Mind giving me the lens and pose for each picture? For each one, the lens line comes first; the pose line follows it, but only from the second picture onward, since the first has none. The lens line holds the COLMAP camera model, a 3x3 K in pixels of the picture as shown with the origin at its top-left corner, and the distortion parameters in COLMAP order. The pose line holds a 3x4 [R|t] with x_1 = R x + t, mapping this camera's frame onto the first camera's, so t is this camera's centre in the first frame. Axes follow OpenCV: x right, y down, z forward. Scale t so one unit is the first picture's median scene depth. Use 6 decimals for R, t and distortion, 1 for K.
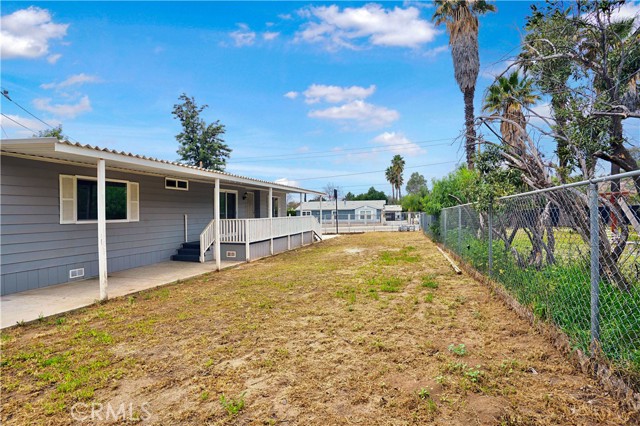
lens RADIAL K [[317.2, 0, 319.1], [0, 317.2, 213.1], [0, 0, 1]] dist [-0.060876, 0.025894]
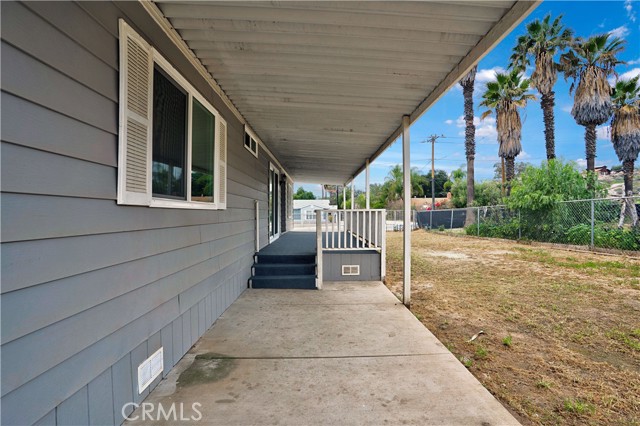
lens RADIAL K [[317.2, 0, 320.9], [0, 317.2, 214.3], [0, 0, 1]] dist [-0.060876, 0.025894]
pose [[0.961448, 0.007818, 0.274876, -1.216528], [-0.008153, 0.999967, 0.000076, 0.070175], [-0.274867, -0.002314, 0.961480, 1.128739]]
